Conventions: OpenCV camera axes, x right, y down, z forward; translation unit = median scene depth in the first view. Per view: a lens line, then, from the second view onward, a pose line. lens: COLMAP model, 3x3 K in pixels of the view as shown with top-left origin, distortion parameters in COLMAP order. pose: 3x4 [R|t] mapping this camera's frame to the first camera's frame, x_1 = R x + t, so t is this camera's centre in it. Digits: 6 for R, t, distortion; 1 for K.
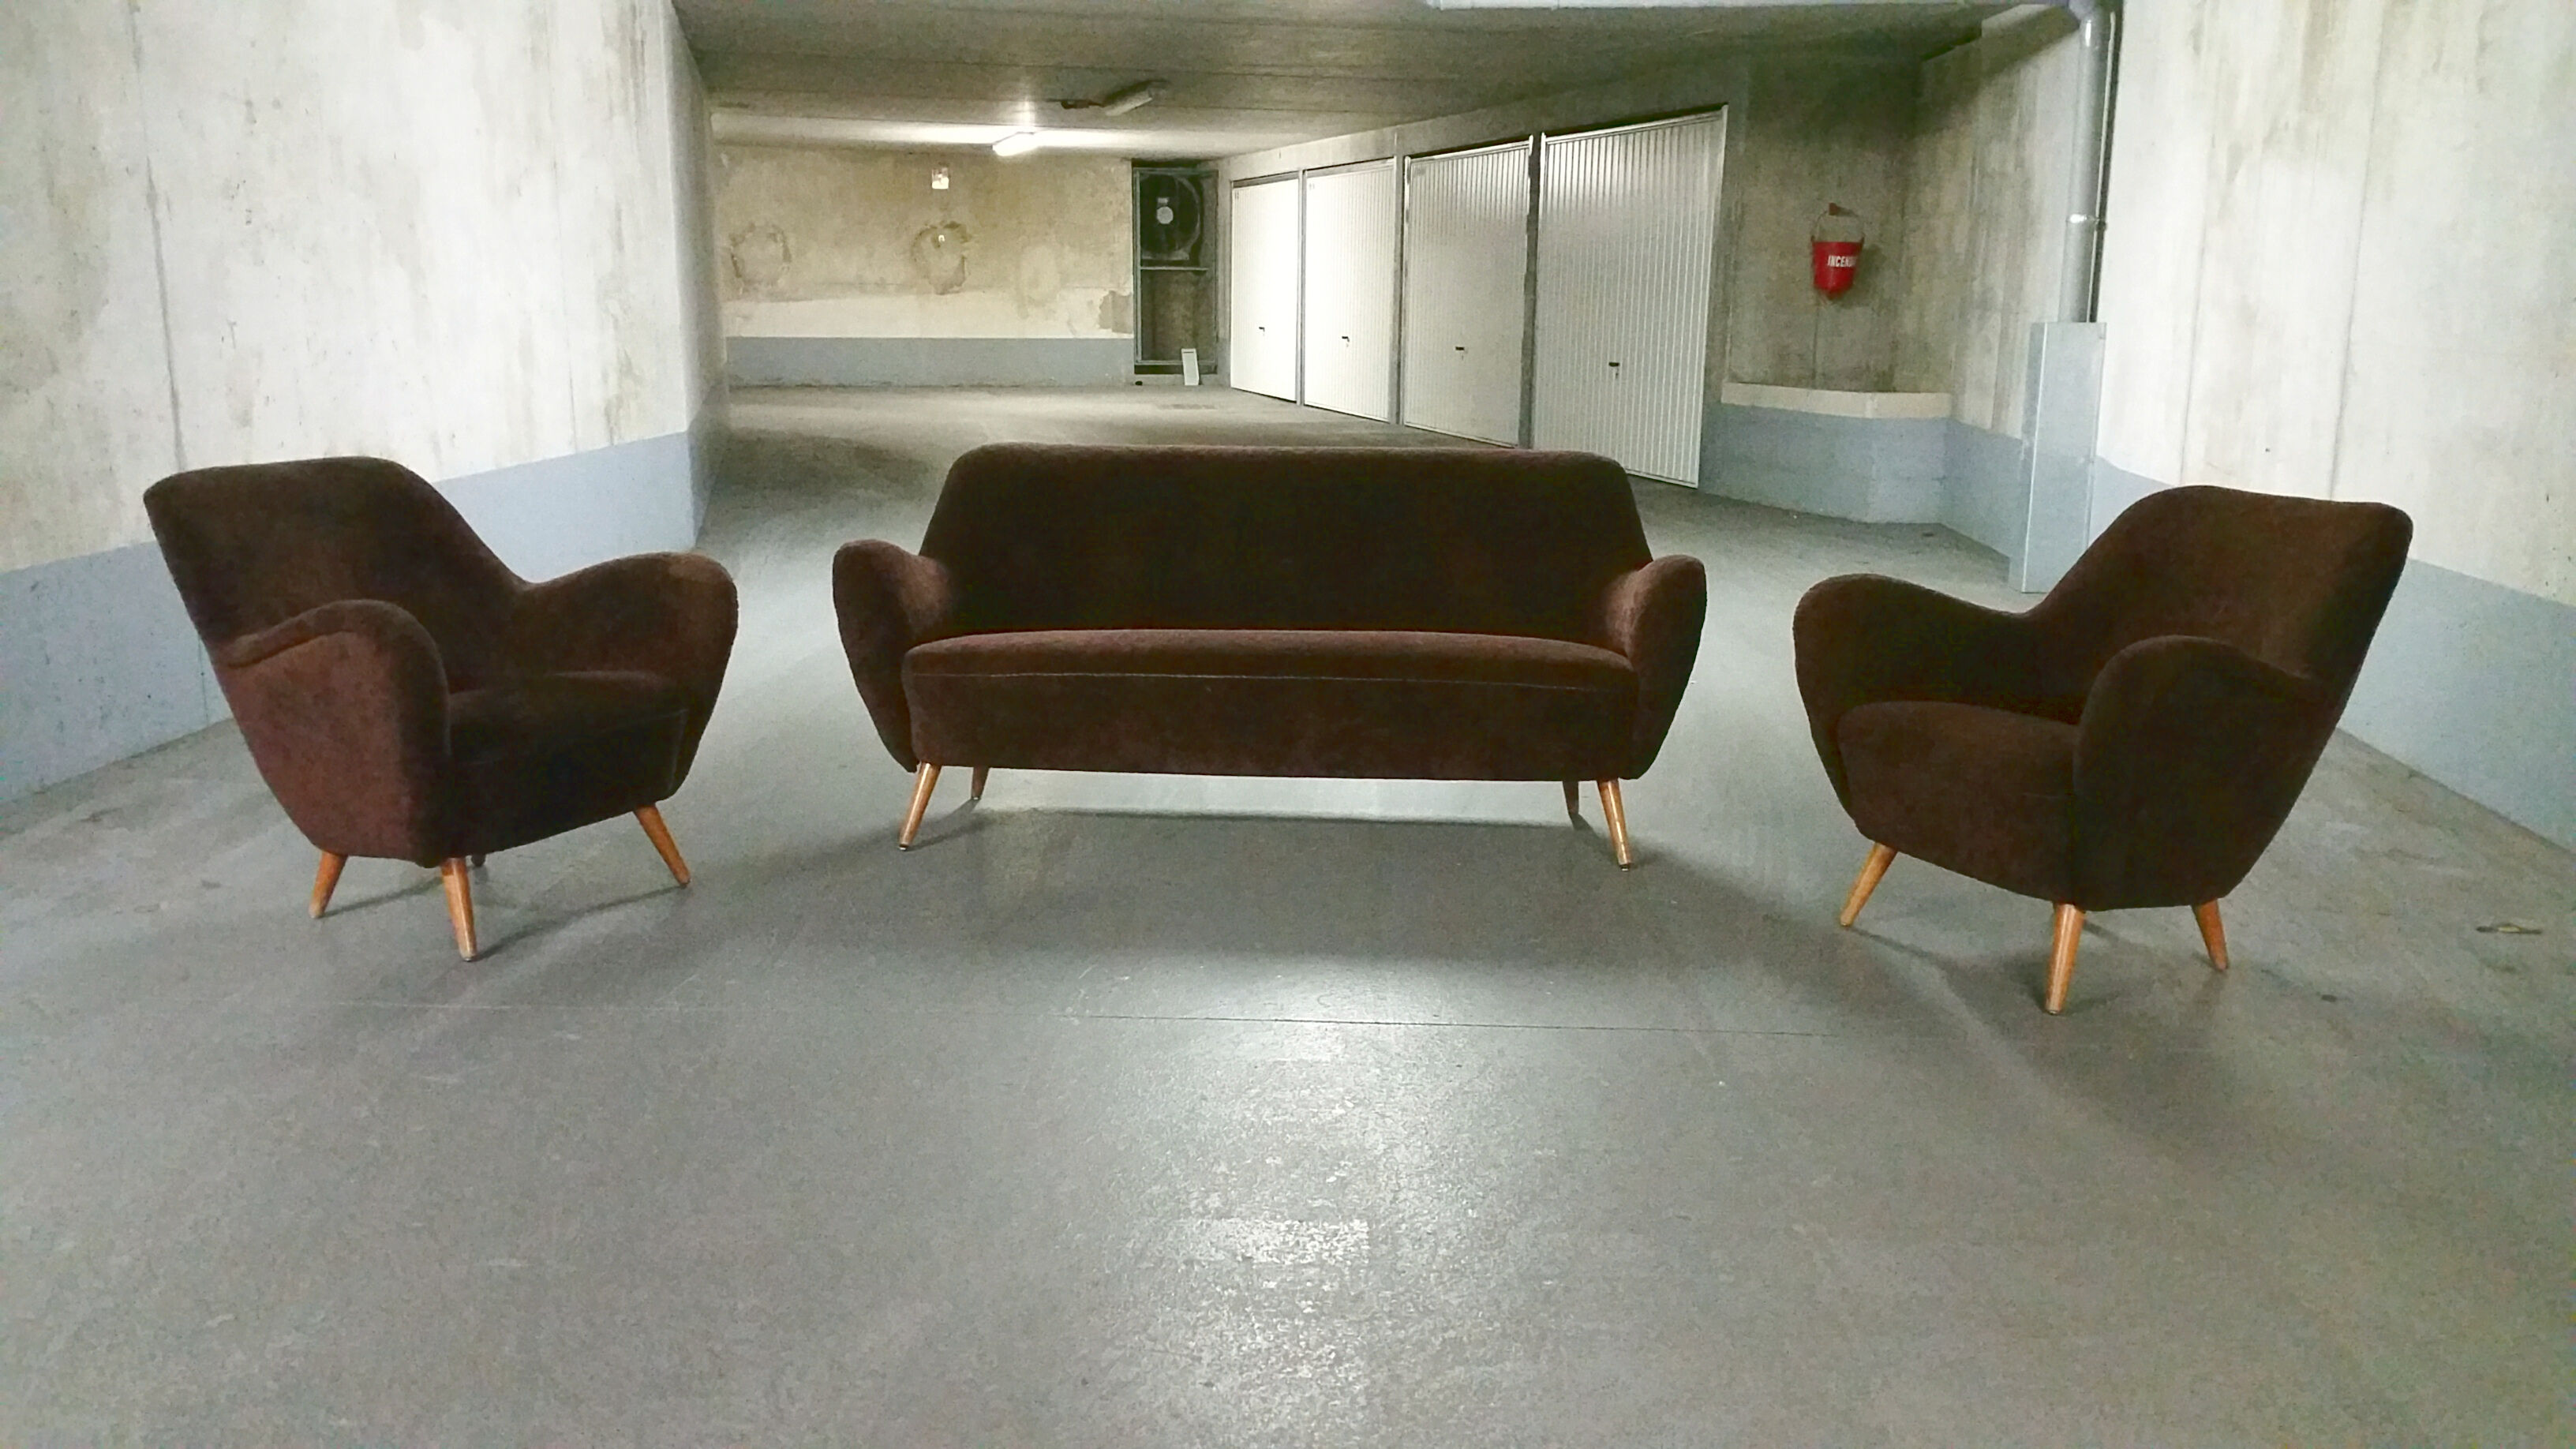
lens RADIAL K [[2165.8, 0, 1286.9], [0, 2165.8, 724.4], [0, 0, 1]] dist [0.034909, -0.017479]
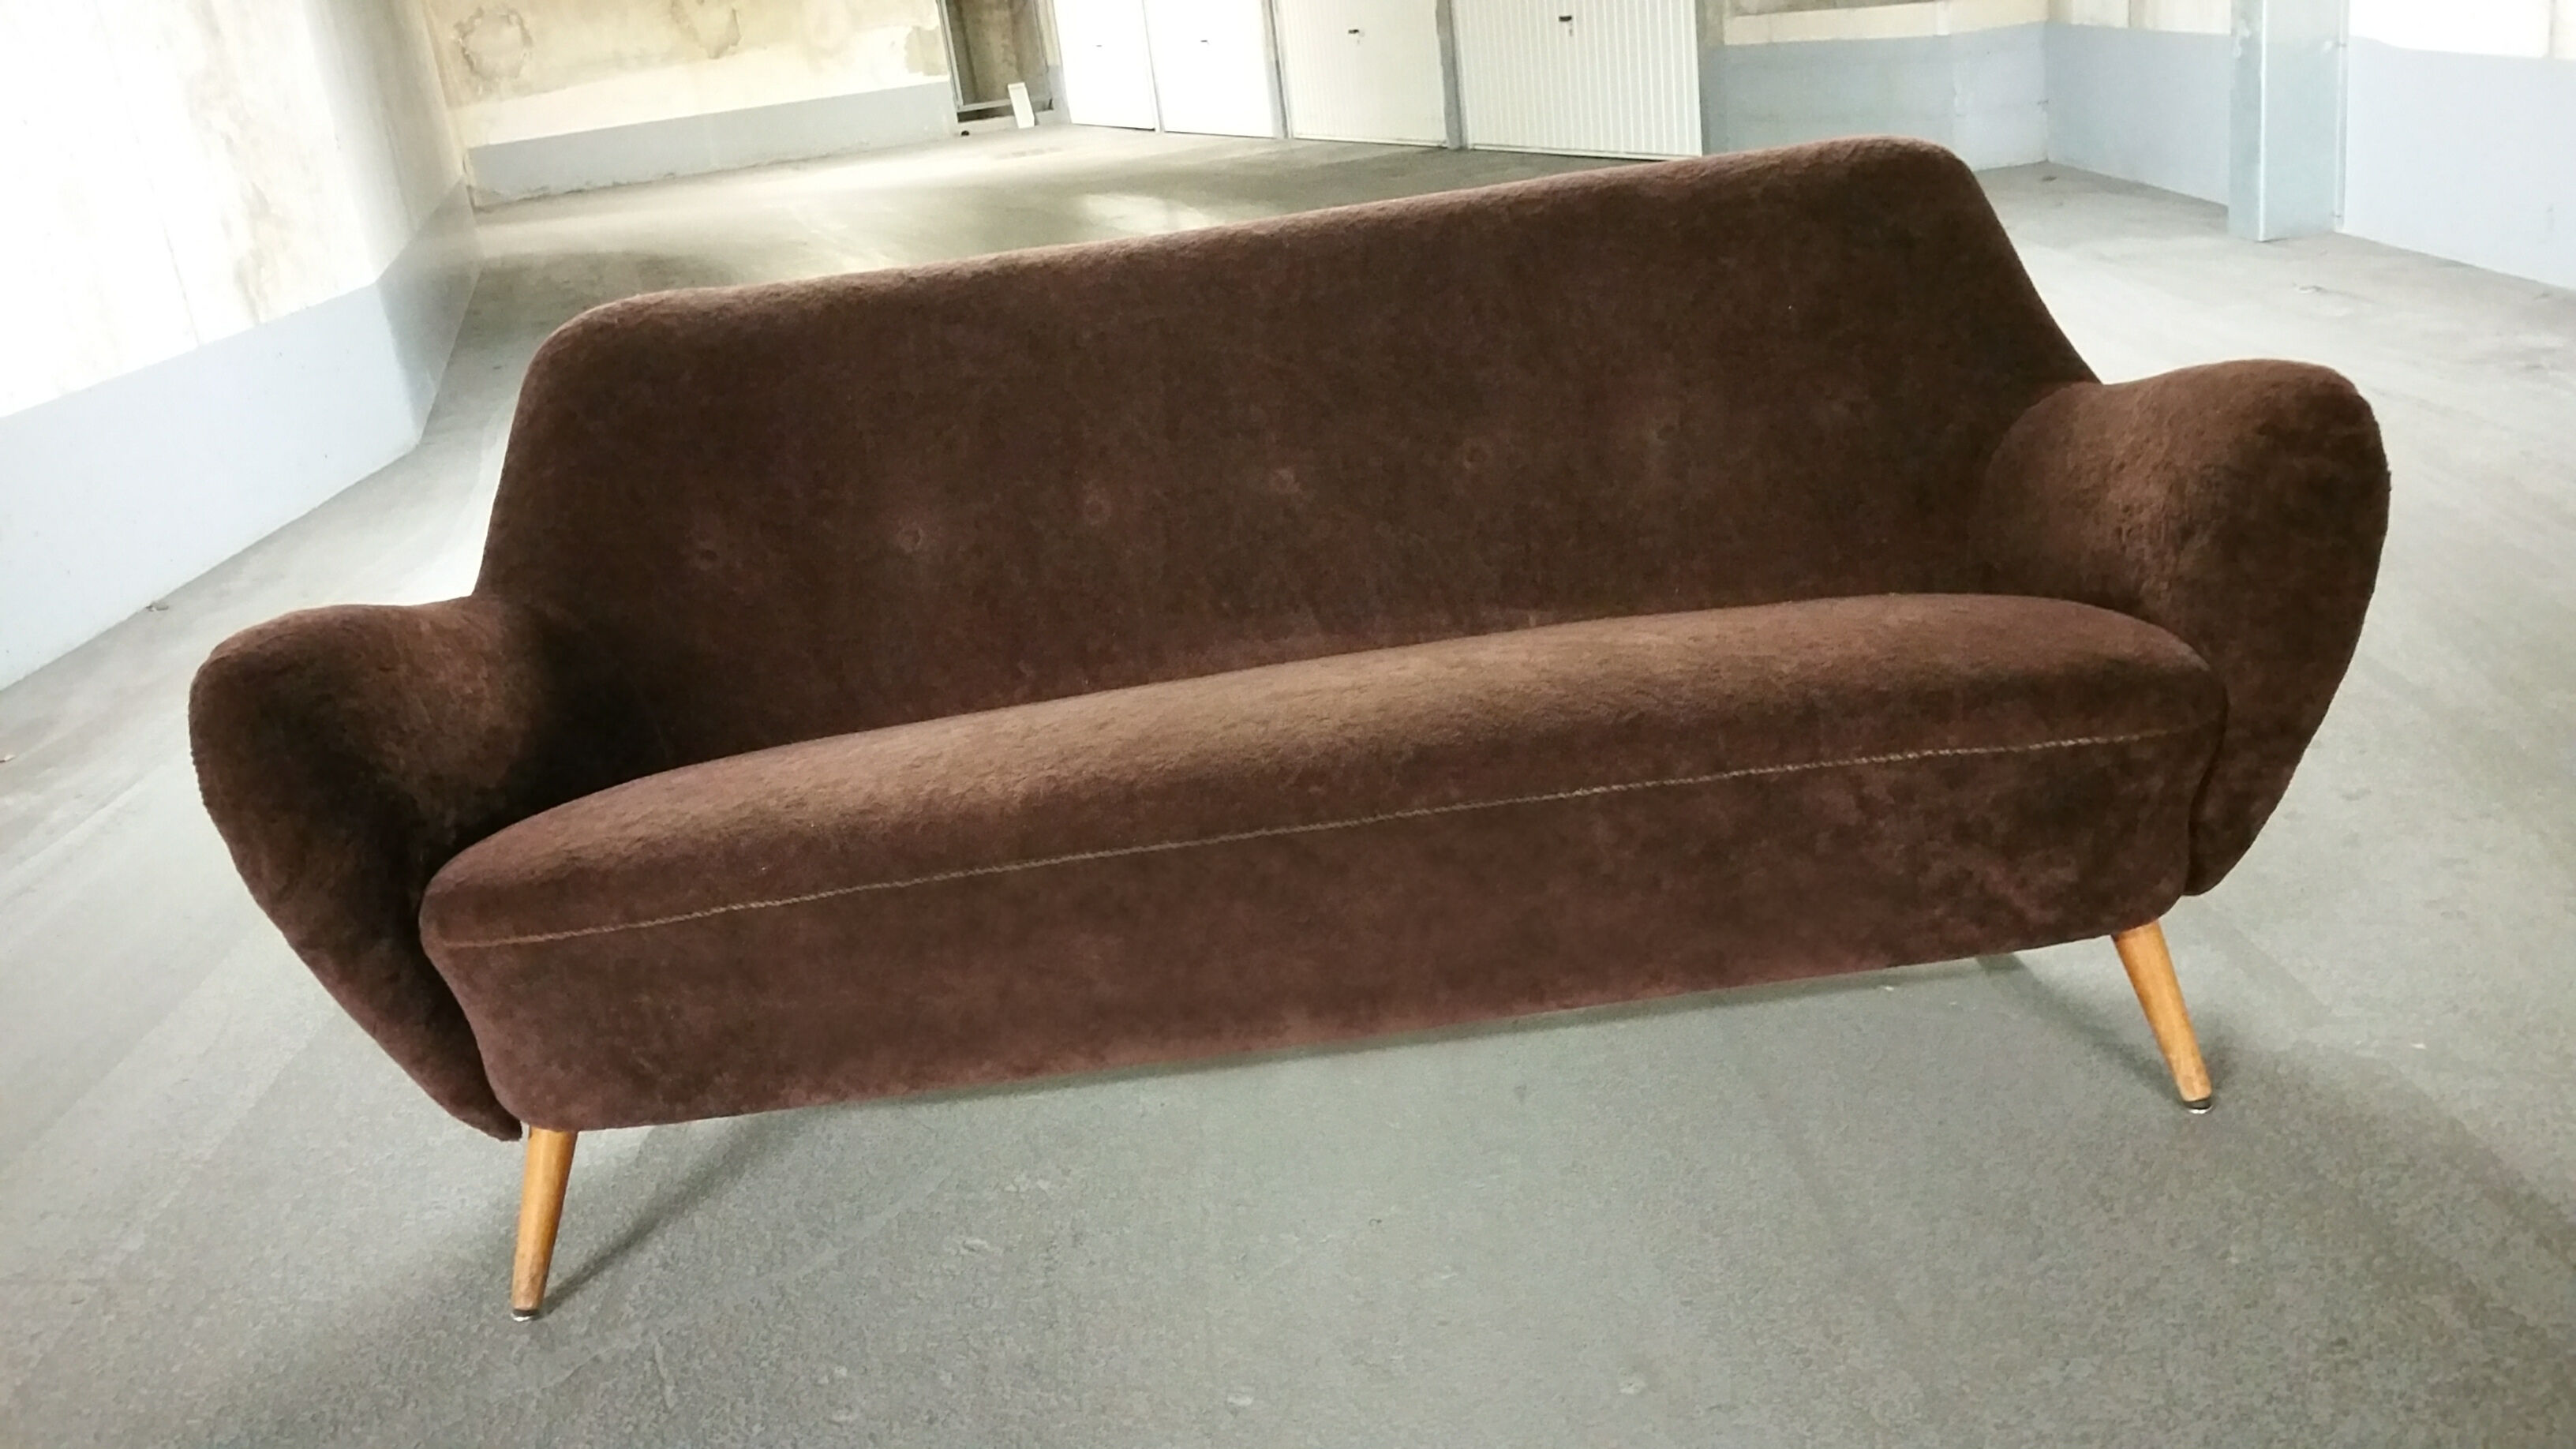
lens RADIAL K [[2165.8, 0, 1289.5], [0, 2165.8, 727.5], [0, 0, 1]] dist [0.034909, -0.017479]
pose [[0.987653, -0.153444, 0.031567, -0.004772], [0.148283, 0.980681, 0.127584, -0.017536], [-0.050534, -0.121328, 0.991325, 0.114594]]
